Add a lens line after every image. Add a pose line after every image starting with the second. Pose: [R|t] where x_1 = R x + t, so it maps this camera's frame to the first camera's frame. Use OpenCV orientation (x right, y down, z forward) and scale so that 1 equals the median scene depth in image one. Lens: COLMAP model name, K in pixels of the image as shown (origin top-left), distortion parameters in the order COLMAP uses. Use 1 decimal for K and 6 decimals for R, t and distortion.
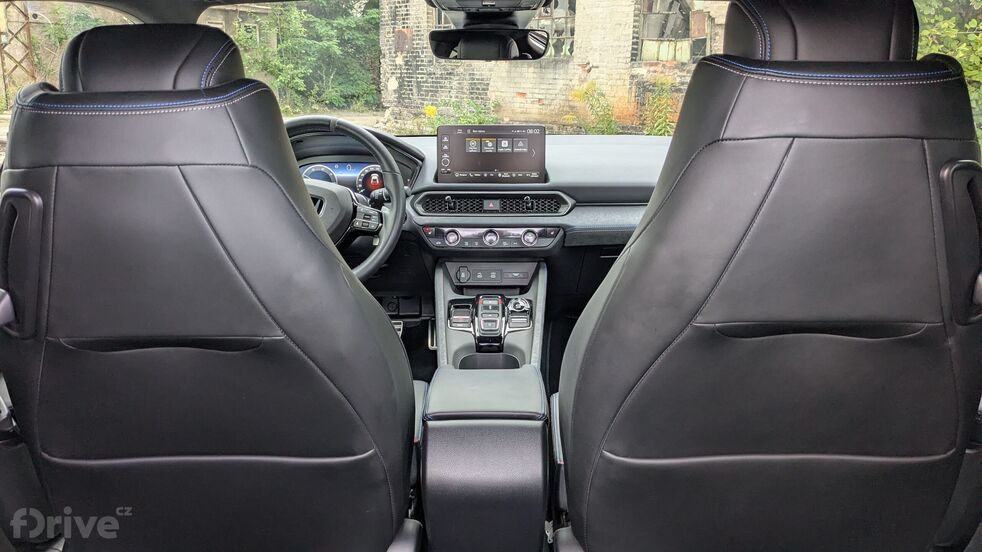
lens RADIAL K [[776.2, 0, 495.0], [0, 776.2, 287.3], [0, 0, 1]] dist [0.032654, -0.060641]
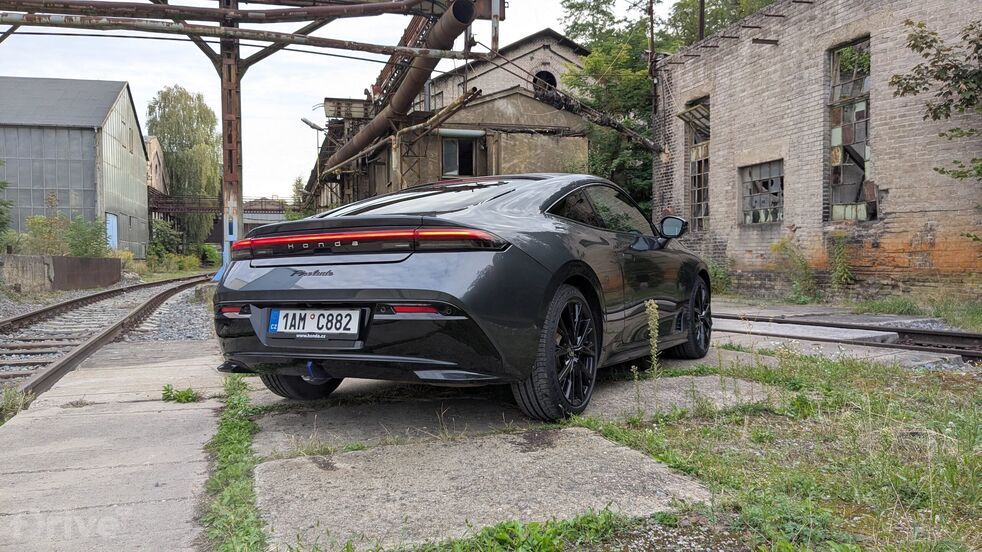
lens RADIAL K [[766.9, 0, 476.9], [0, 766.9, 282.2], [0, 0, 1]] dist [0.041776, -0.080007]
pose [[0.901300, -0.015796, -0.432908, 0.196438], [-0.084339, 0.973814, -0.211123, 0.116173], [0.424907, 0.226796, 0.876366, -0.314141]]
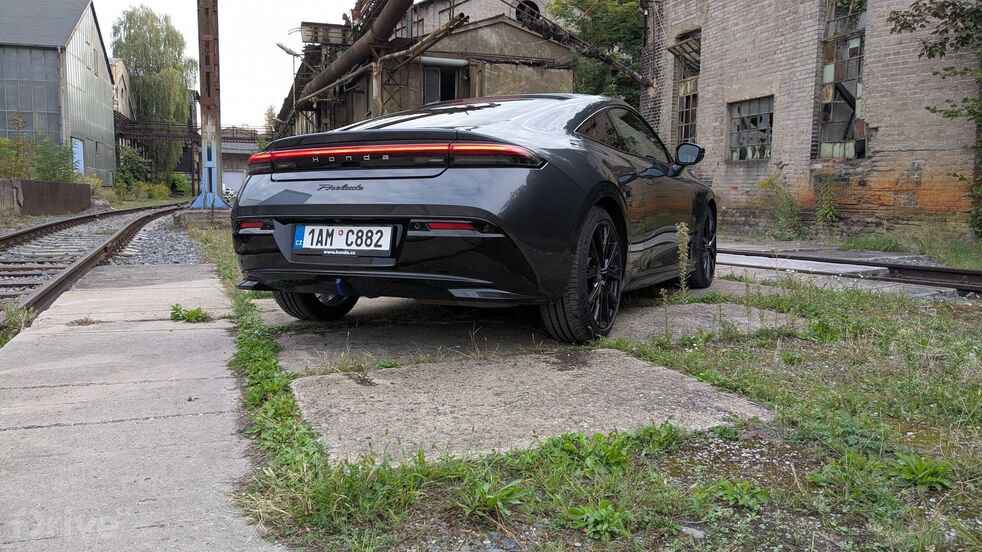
lens RADIAL K [[766.0, 0, 483.3], [0, 766.0, 278.6], [0, 0, 1]] dist [0.042075, -0.076256]
pose [[0.919011, 0.031931, -0.392935, 0.172837], [-0.093208, 0.986055, -0.137869, 0.123559], [0.383054, 0.163328, 0.909172, -0.316155]]
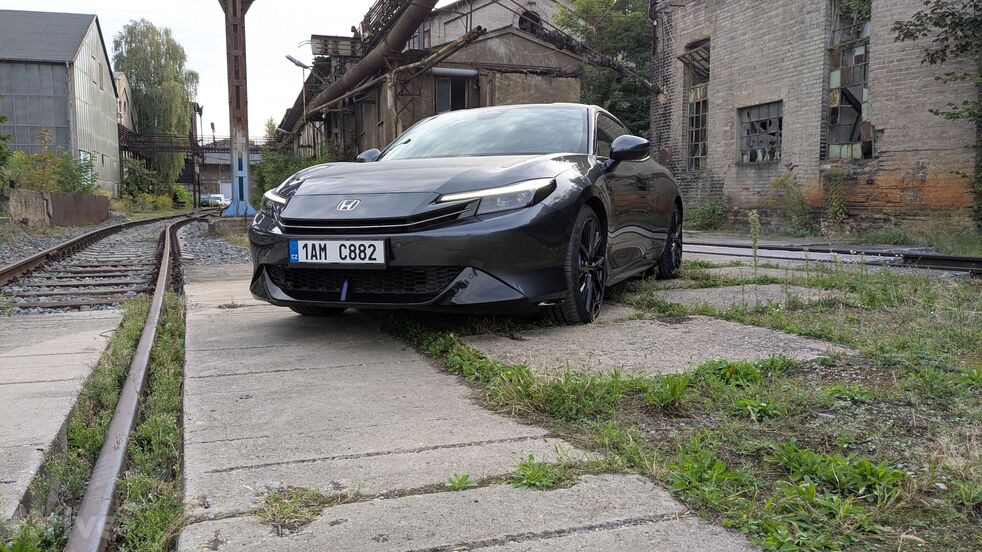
lens RADIAL K [[764.9, 0, 486.5], [0, 764.9, 274.9], [0, 0, 1]] dist [0.041111, -0.076587]
pose [[0.922714, 0.011904, -0.385302, 0.147695], [-0.076313, 0.985382, -0.152309, 0.148997], [0.377857, 0.169941, 0.910134, -0.390672]]
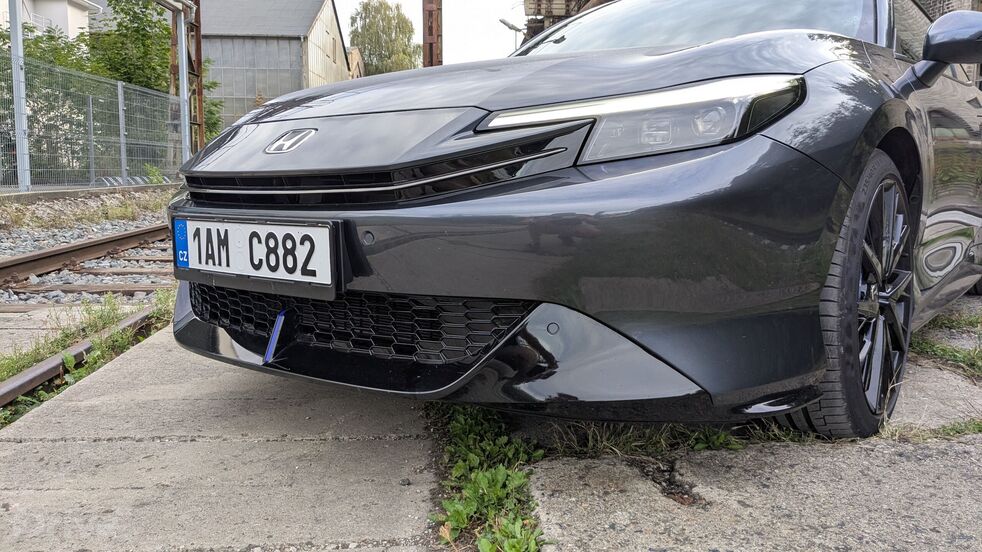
lens RADIAL K [[774.7, 0, 490.4], [0, 774.7, 265.4], [0, 0, 1]] dist [0.006052, -0.000952]
pose [[0.782429, 0.056824, -0.620141, 0.088680], [-0.149203, 0.983929, -0.098091, 0.107448], [0.604601, 0.169276, 0.778333, -0.214241]]
